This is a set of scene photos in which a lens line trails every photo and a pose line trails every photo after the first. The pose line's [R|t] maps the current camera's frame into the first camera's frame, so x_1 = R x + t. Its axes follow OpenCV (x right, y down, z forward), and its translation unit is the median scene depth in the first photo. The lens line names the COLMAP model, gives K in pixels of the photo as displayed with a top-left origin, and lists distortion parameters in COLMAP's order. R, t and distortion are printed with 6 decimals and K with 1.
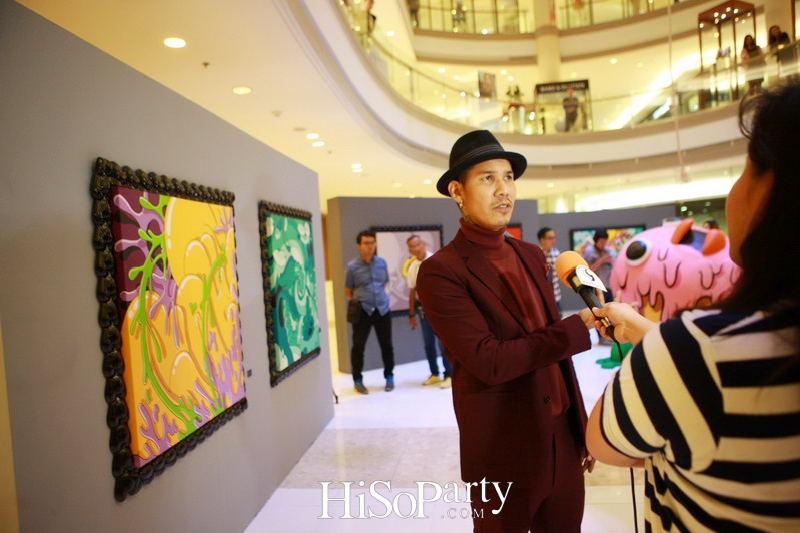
lens RADIAL K [[566.8, 0, 400.4], [0, 566.8, 271.6], [0, 0, 1]] dist [-0.081283, 0.036770]
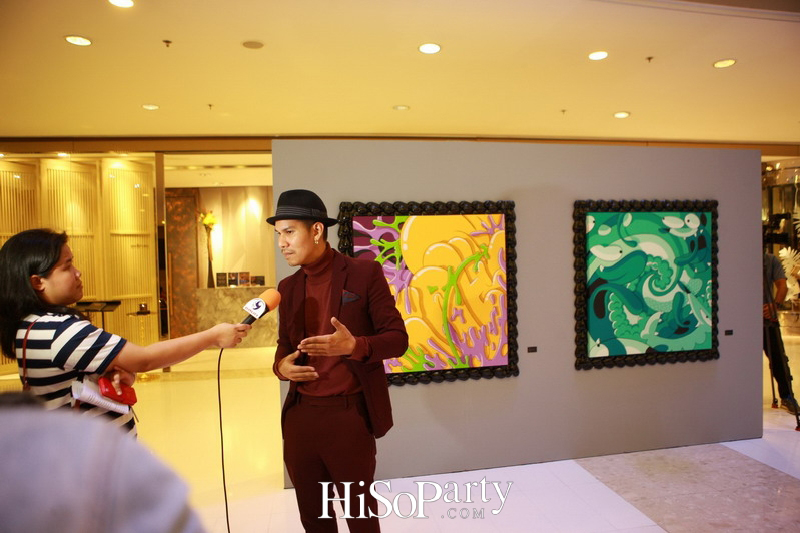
lens RADIAL K [[566.8, 0, 385.4], [0, 566.8, 254.5], [0, 0, 1]] dist [-0.081283, 0.036770]
pose [[0.292115, 0.058787, -0.954575, 0.941396], [-0.021767, 0.998259, 0.054816, -0.098706], [0.956135, 0.004766, 0.292886, 0.420489]]
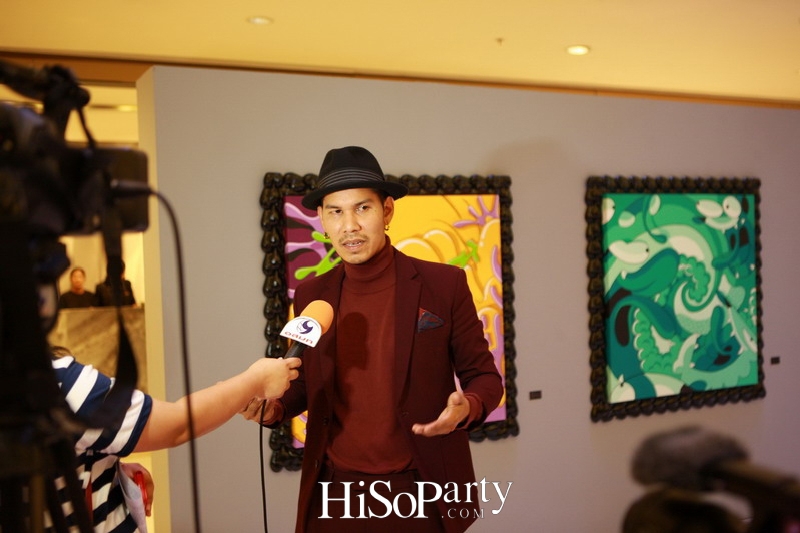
lens RADIAL K [[952.4, 0, 411.1], [0, 952.4, 250.7], [0, 0, 1]] dist [-0.038816, 0.000000]
pose [[0.567717, 0.041132, -0.822195, 0.914172], [-0.026185, 0.999148, 0.031904, -0.082106], [0.822807, 0.003417, 0.568311, 0.082080]]
